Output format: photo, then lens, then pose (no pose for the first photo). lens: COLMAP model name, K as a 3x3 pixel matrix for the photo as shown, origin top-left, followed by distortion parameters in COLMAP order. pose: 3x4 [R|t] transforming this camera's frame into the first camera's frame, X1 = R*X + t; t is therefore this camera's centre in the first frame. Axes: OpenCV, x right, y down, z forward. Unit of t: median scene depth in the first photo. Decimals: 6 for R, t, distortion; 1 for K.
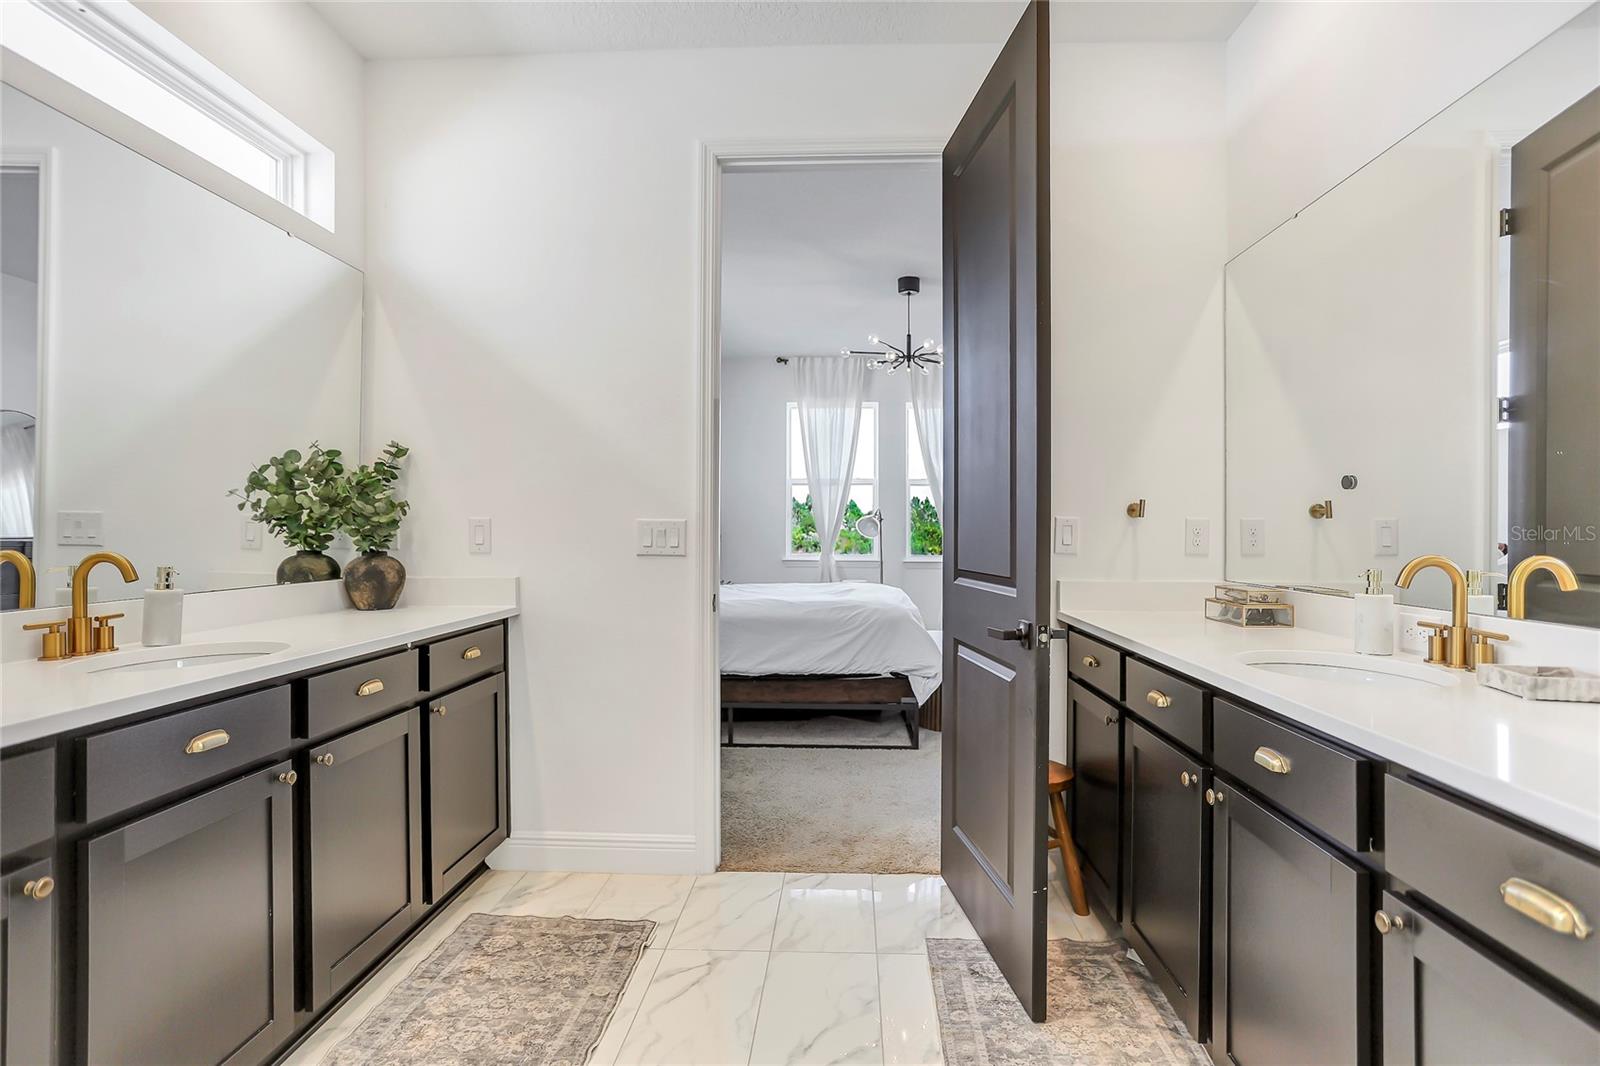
lens RADIAL K [[800.3, 0, 825.2], [0, 800.3, 527.2], [0, 0, 1]] dist [-0.039591, 0.021334]
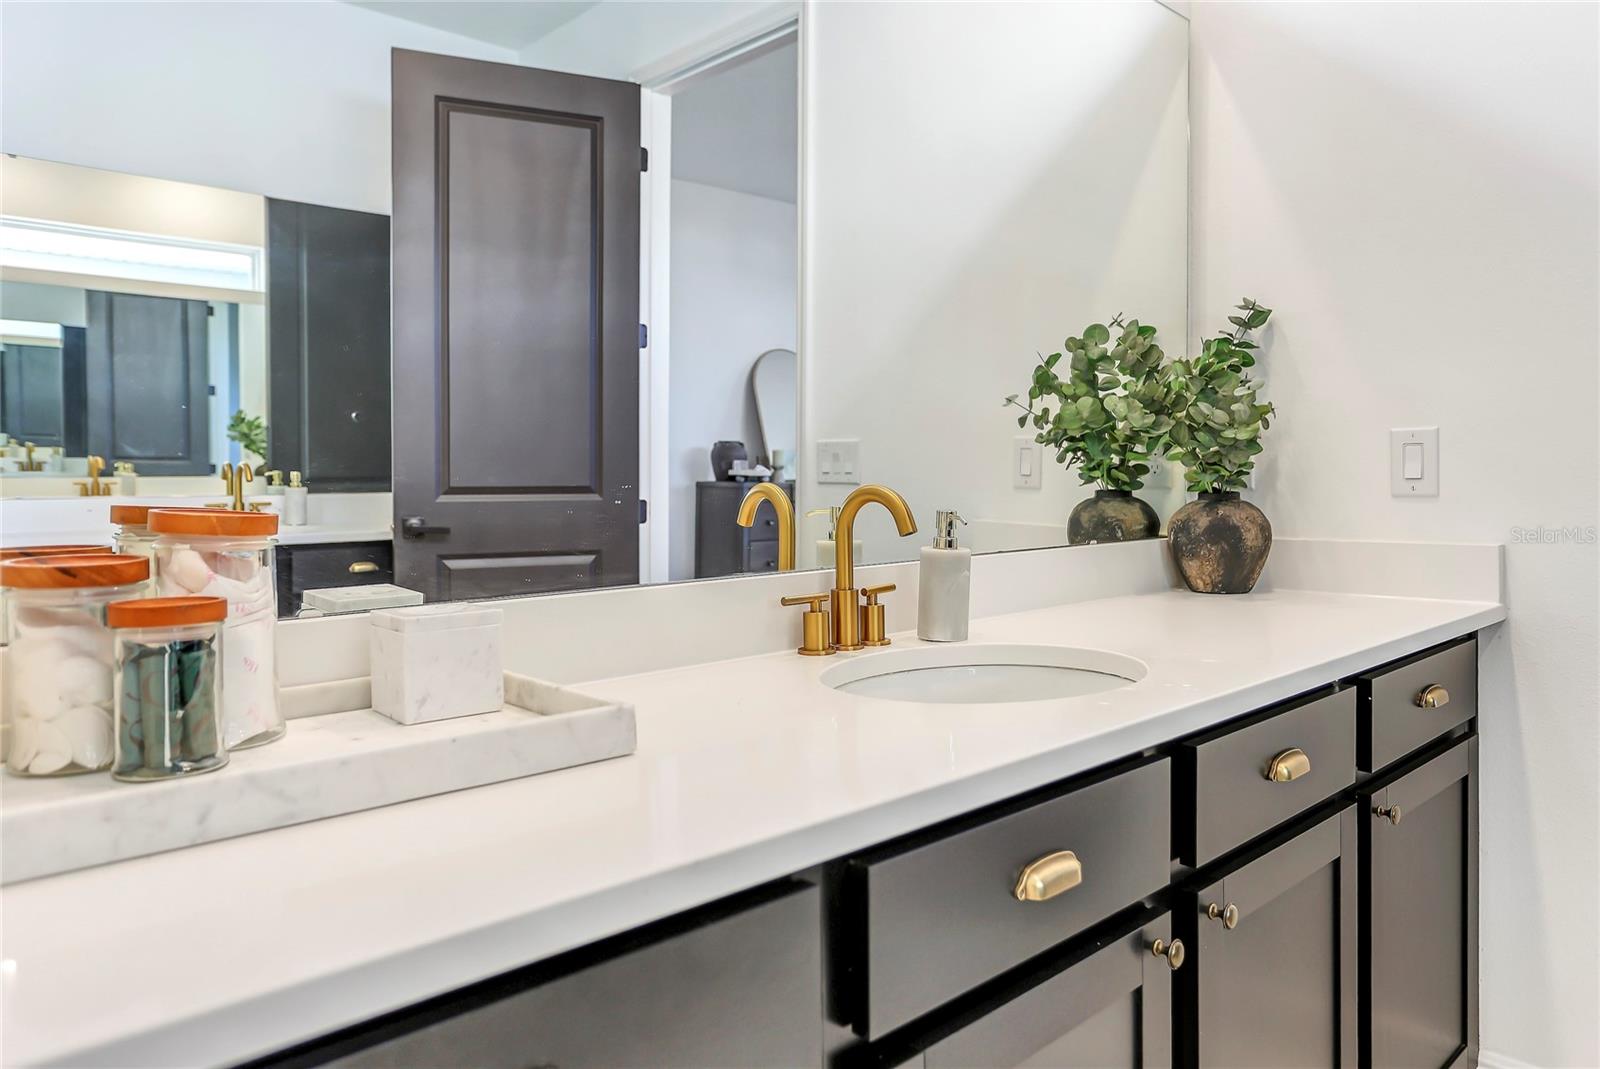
lens RADIAL K [[1077.5, 0, 800.0], [0, 1077.5, 534.5], [0, 0, 1]] dist [-0.000150, -0.000078]
pose [[0.704205, 0.032895, -0.709234, -0.237056], [0.010630, 0.998326, 0.056859, 0.014296], [0.709917, -0.047580, 0.702676, 0.241631]]
